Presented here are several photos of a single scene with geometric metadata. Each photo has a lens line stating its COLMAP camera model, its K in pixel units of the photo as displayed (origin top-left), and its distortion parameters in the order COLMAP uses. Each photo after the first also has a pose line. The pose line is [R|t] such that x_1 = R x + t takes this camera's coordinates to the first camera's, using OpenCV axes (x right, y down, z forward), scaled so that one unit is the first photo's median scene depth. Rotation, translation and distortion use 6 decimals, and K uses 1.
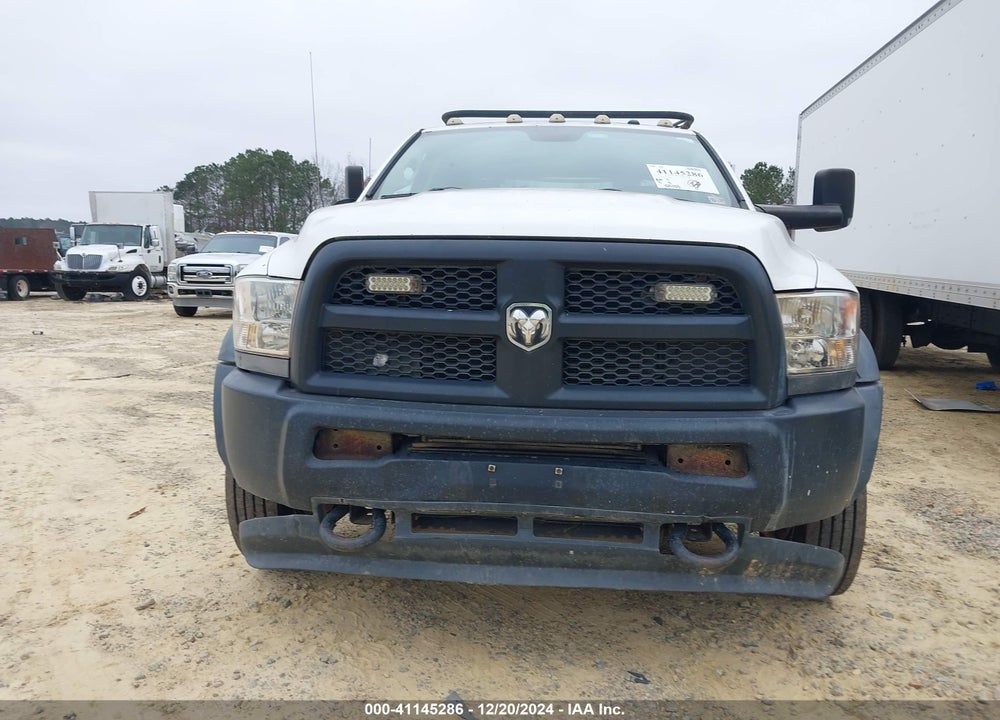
lens RADIAL K [[781.7, 0, 498.8], [0, 781.7, 357.8], [0, 0, 1]] dist [0.043131, -0.051217]
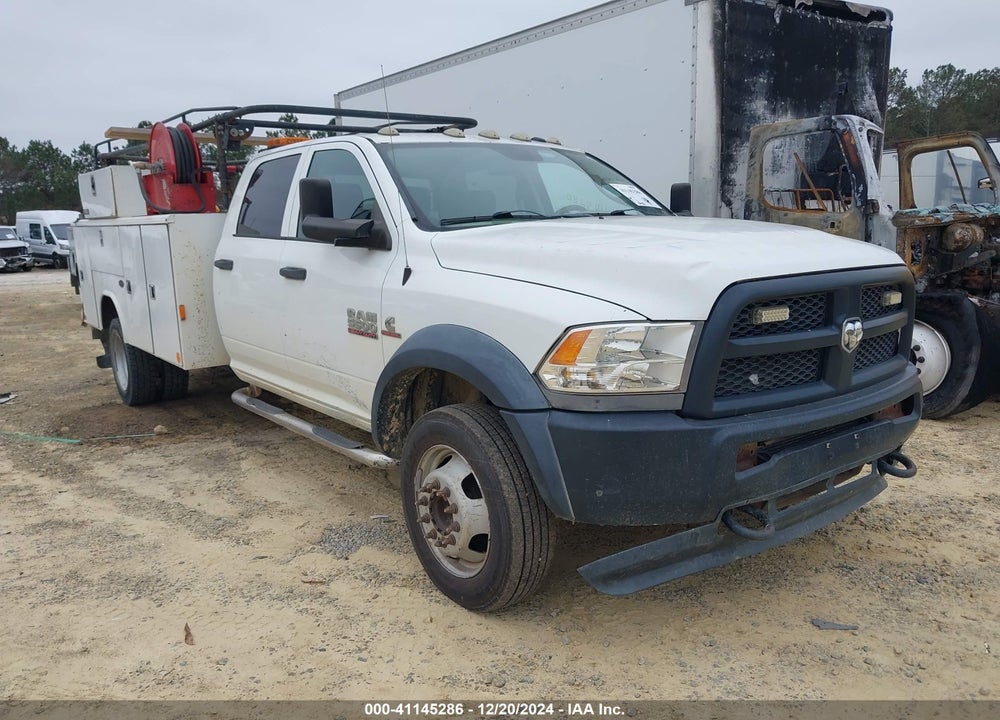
lens RADIAL K [[781.7, 0, 510.0], [0, 781.7, 362.4], [0, 0, 1]] dist [0.043131, -0.051217]
pose [[0.728353, -0.151699, 0.668199, -1.107280], [0.118523, 0.988378, 0.095195, -0.163645], [-0.674874, 0.009862, 0.737867, 0.338385]]
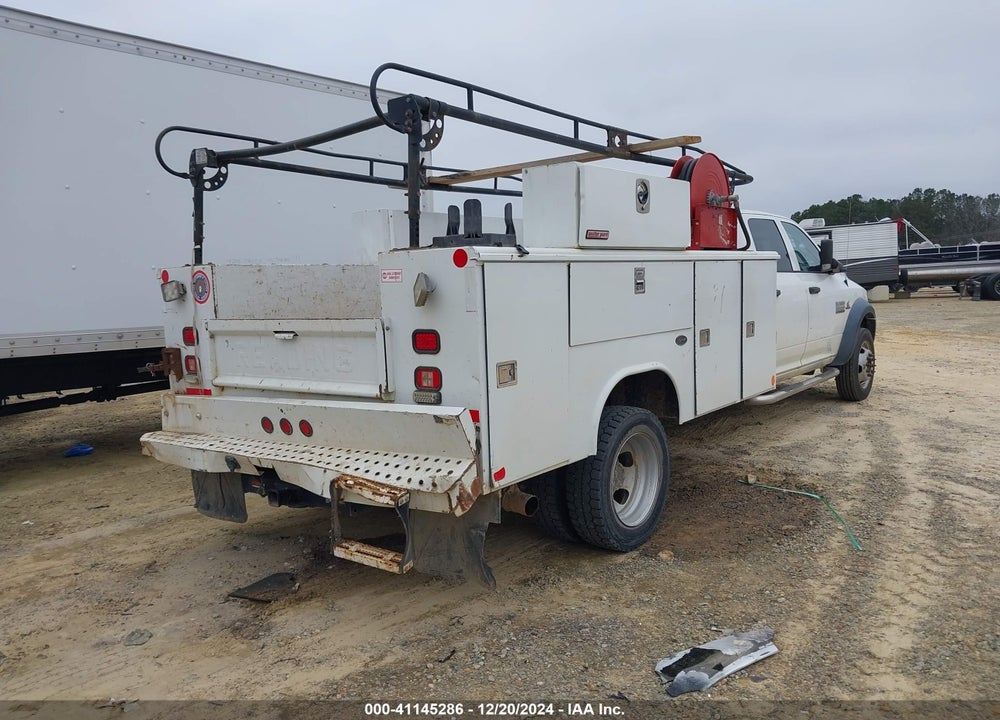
lens RADIAL K [[781.7, 0, 508.9], [0, 781.7, 363.7], [0, 0, 1]] dist [0.043131, -0.051217]
pose [[-0.846017, -0.039381, 0.531700, -0.903294], [0.091714, 0.971653, 0.217898, -0.727332], [-0.525209, 0.233110, -0.818423, 4.969236]]
